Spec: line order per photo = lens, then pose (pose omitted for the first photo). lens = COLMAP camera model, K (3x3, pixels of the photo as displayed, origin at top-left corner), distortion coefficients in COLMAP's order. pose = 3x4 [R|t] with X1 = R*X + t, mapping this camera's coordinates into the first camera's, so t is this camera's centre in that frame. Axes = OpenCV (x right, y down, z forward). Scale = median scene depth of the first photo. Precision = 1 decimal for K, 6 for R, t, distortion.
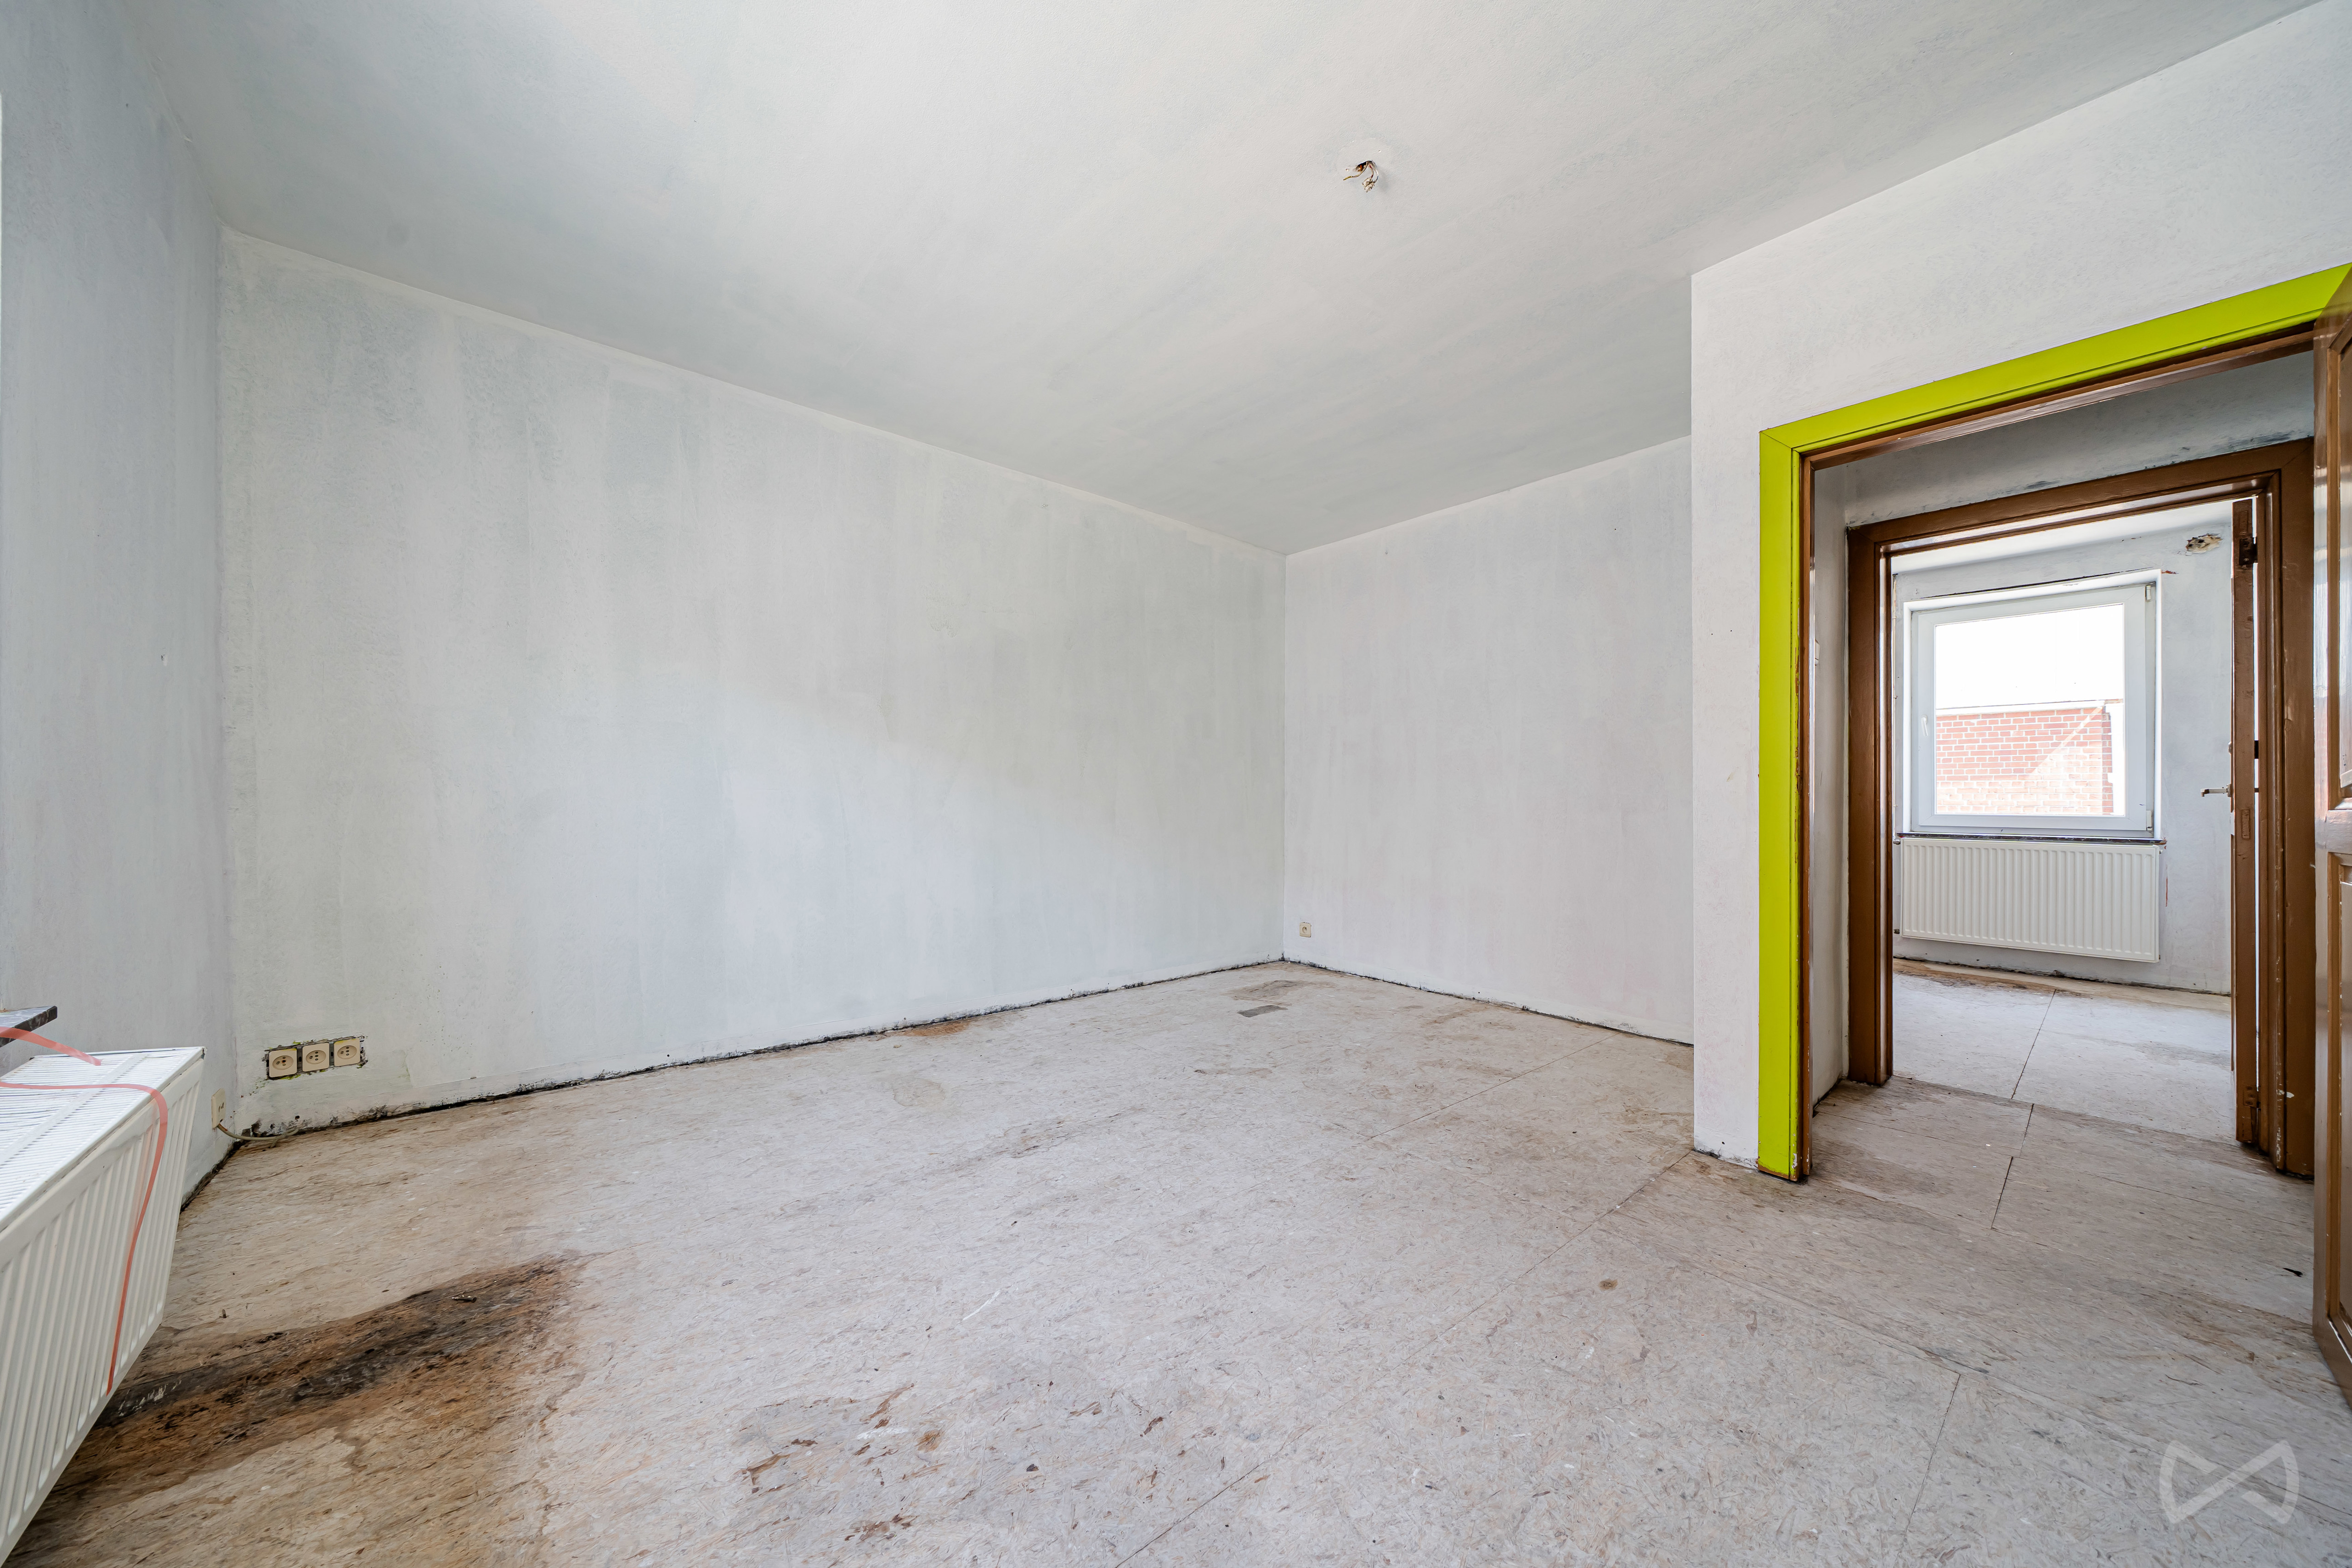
lens RADIAL K [[806.2, 0, 1185.1], [0, 806.2, 789.2], [0, 0, 1]] dist [-0.003084, -0.000154]
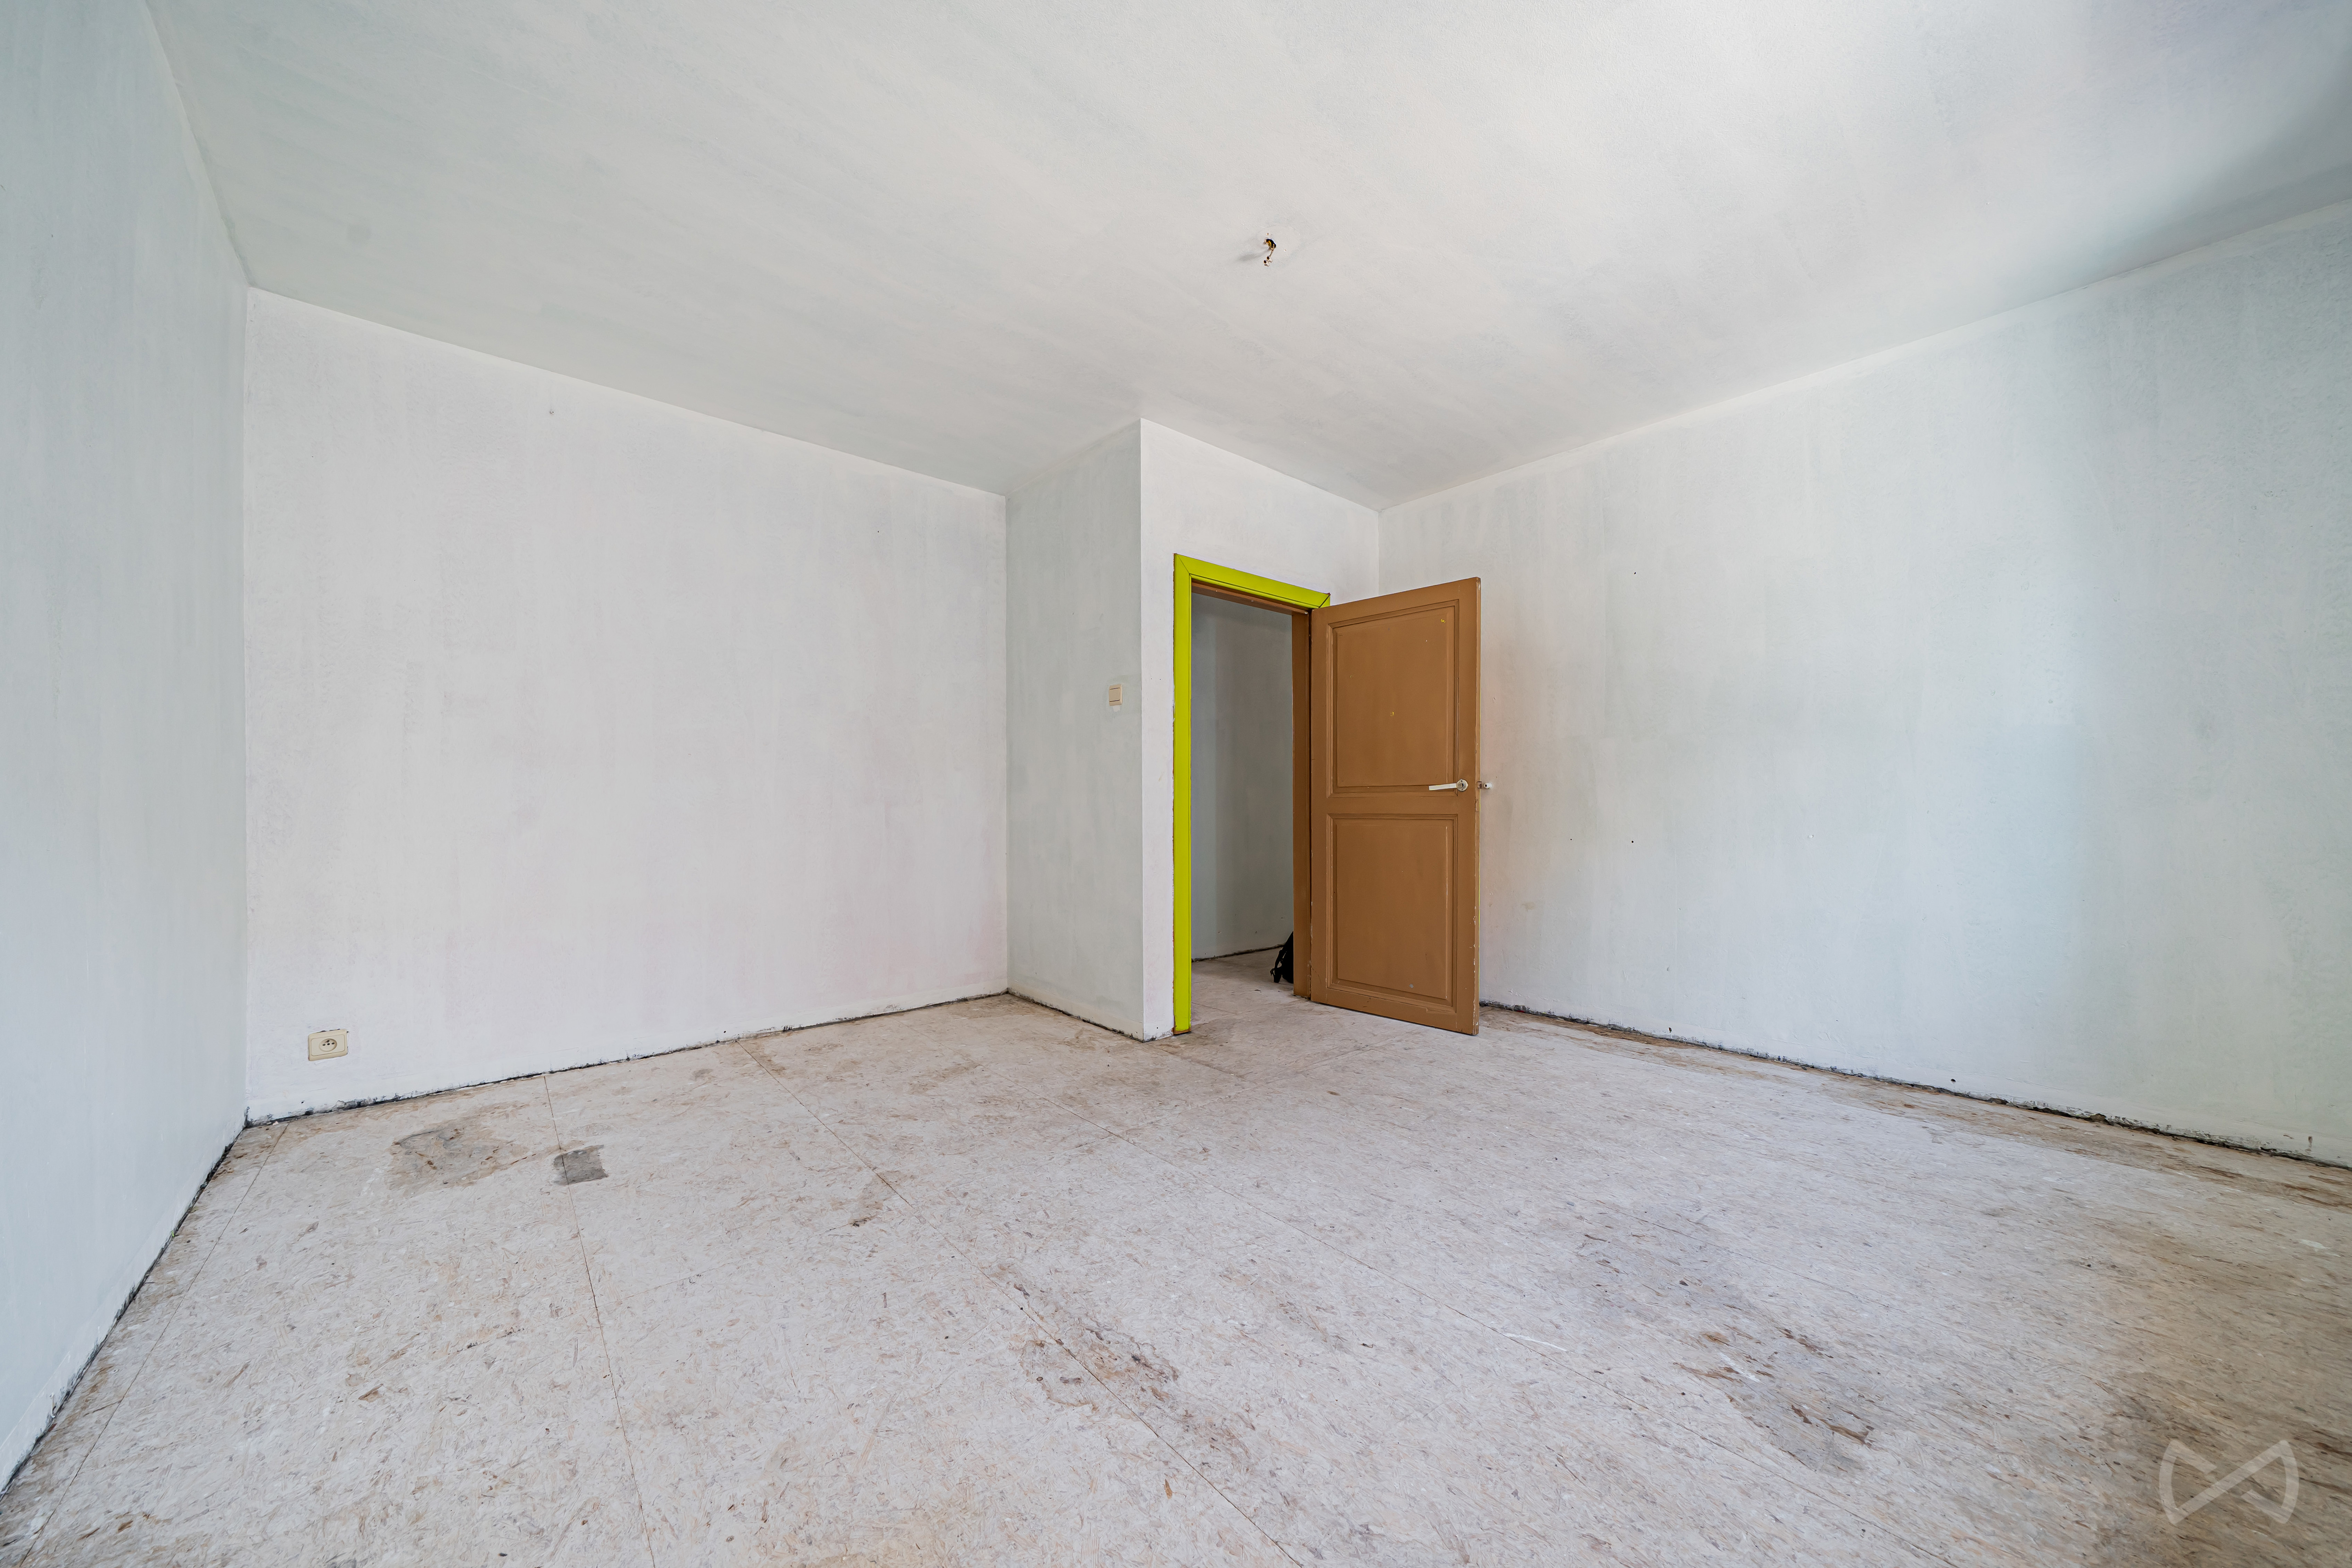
lens RADIAL K [[806.2, 0, 1190.5], [0, 806.2, 789.2], [0, 0, 1]] dist [-0.003084, -0.000154]
pose [[-0.023107, 0.005342, 0.999719, -0.894197], [-0.014322, 0.999881, -0.005674, 0.013447], [-0.999630, -0.014449, -0.023028, 1.090073]]
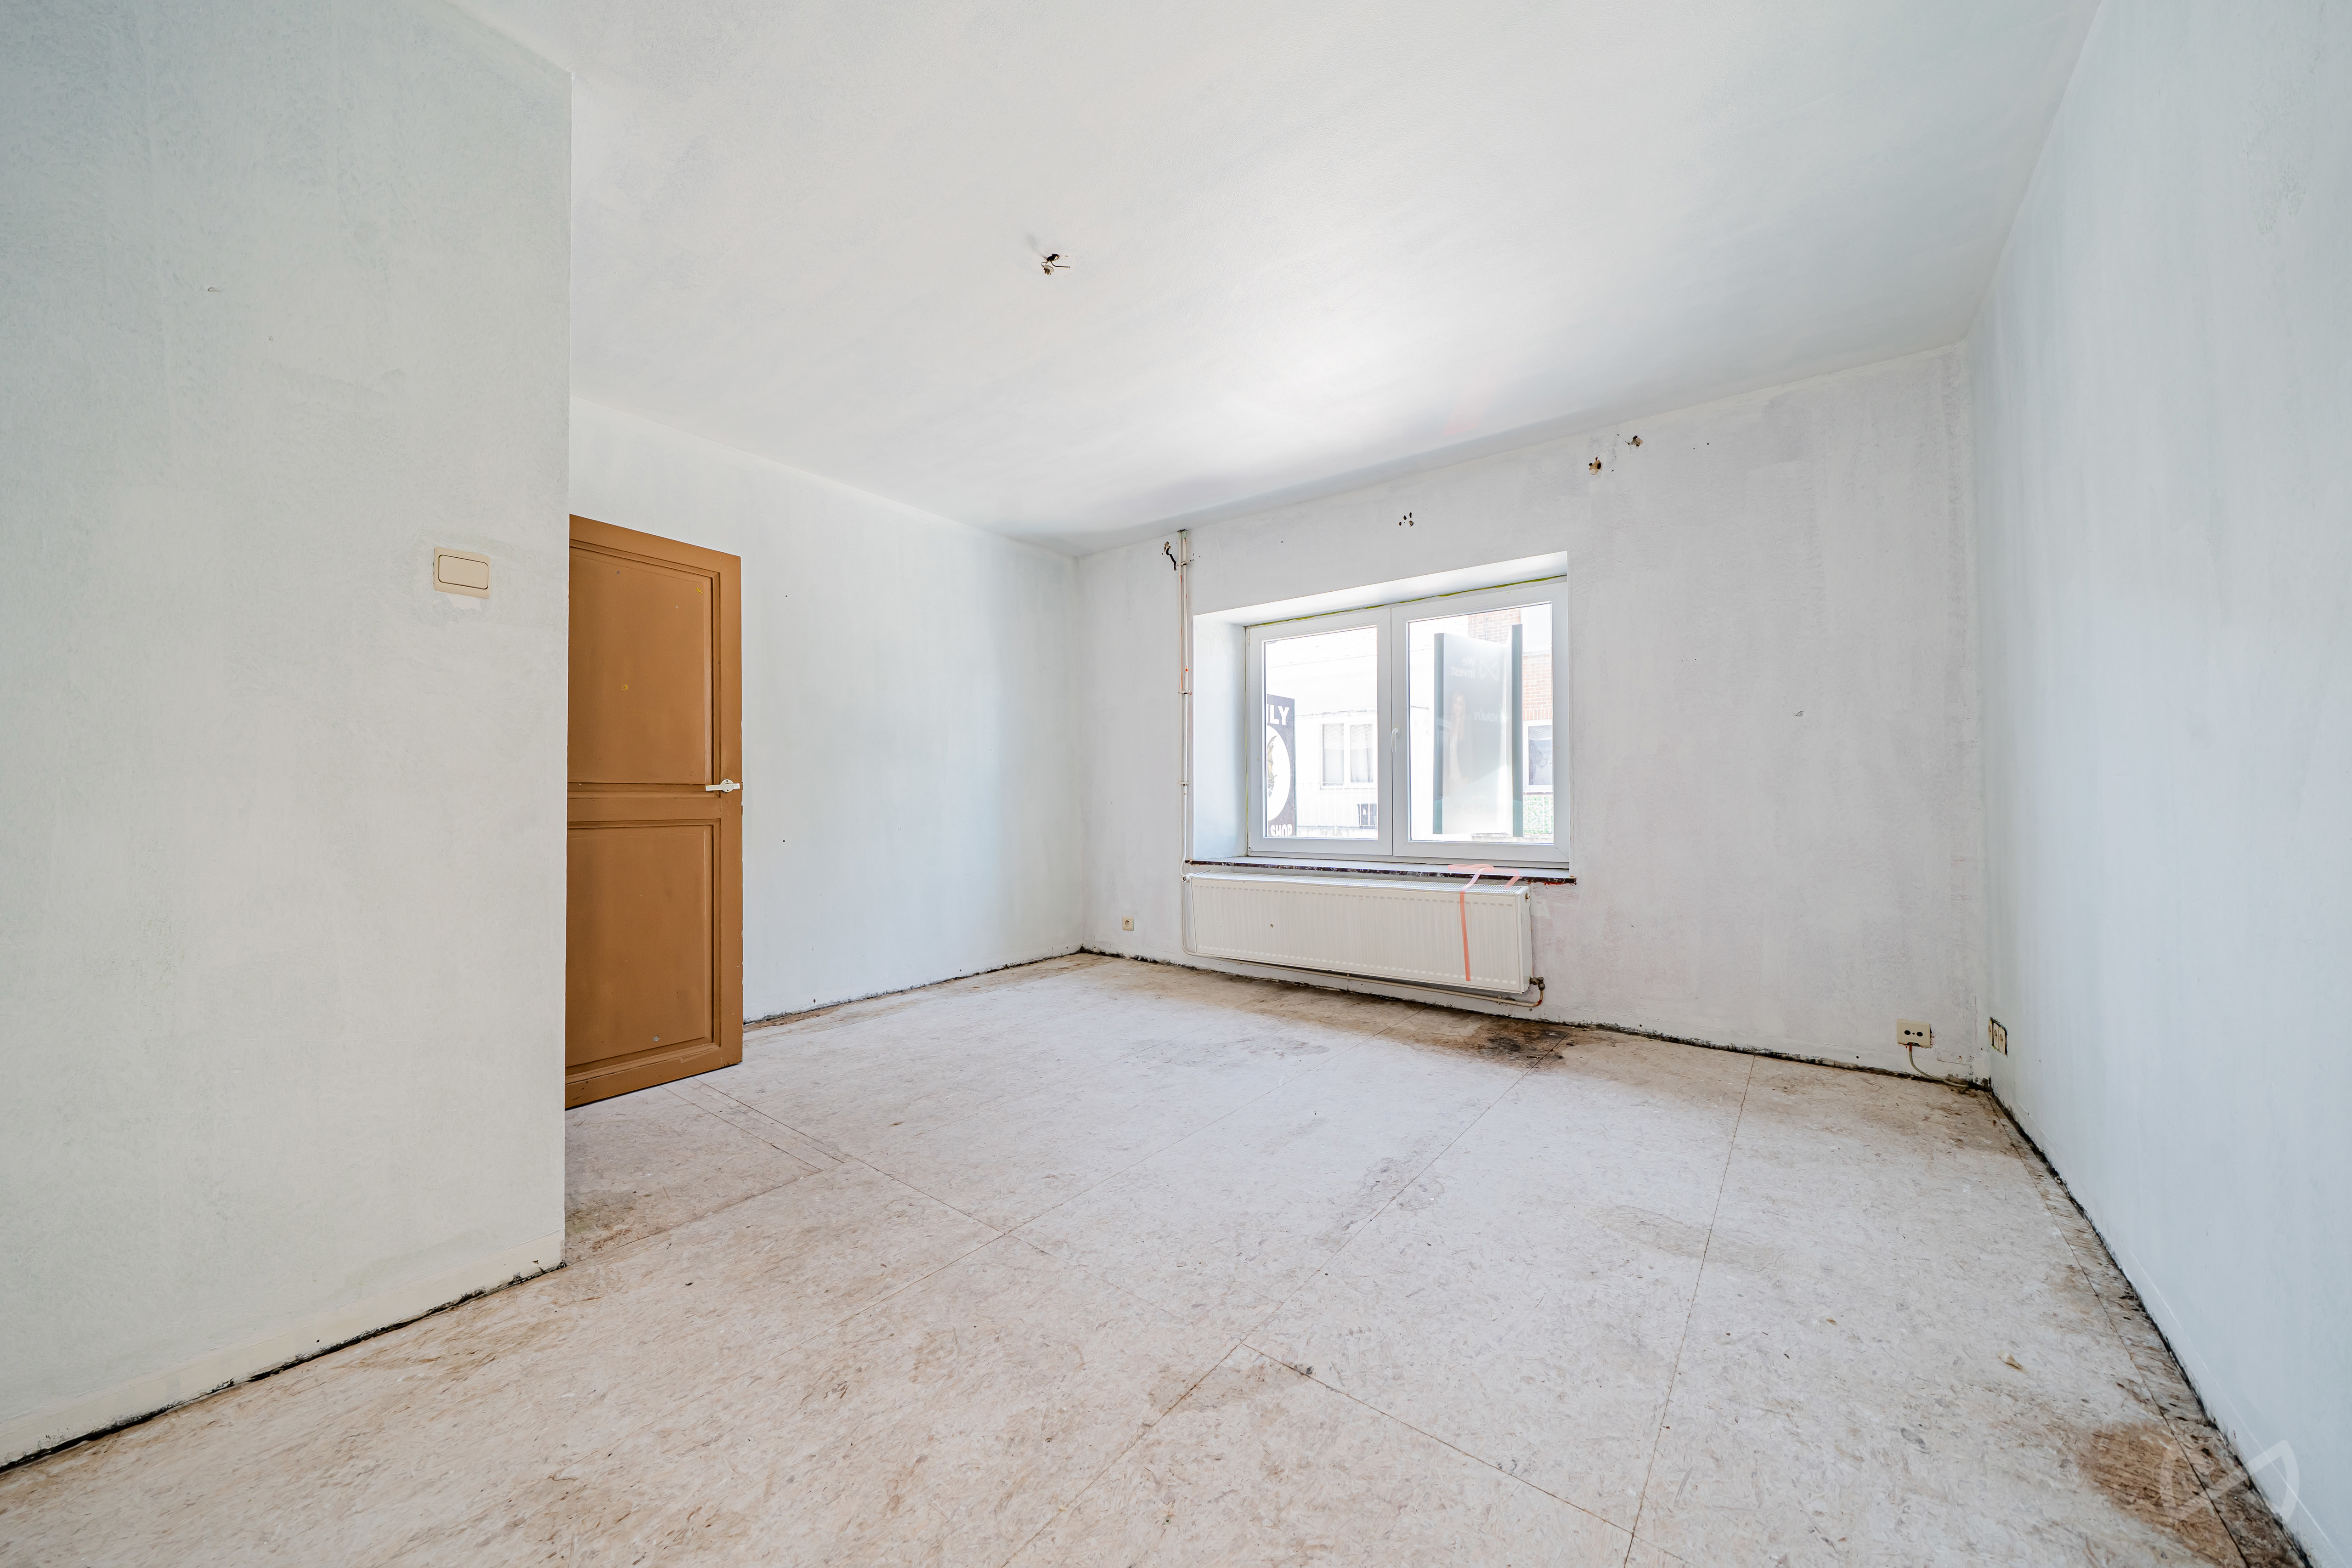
lens RADIAL K [[806.2, 0, 1156.9], [0, 806.2, 784.5], [0, 0, 1]] dist [-0.003084, -0.000154]
pose [[-0.983149, -0.010215, -0.182520, 0.271591], [-0.002968, 0.999198, -0.039938, 0.043253], [0.182781, -0.038723, -0.982391, 2.089566]]
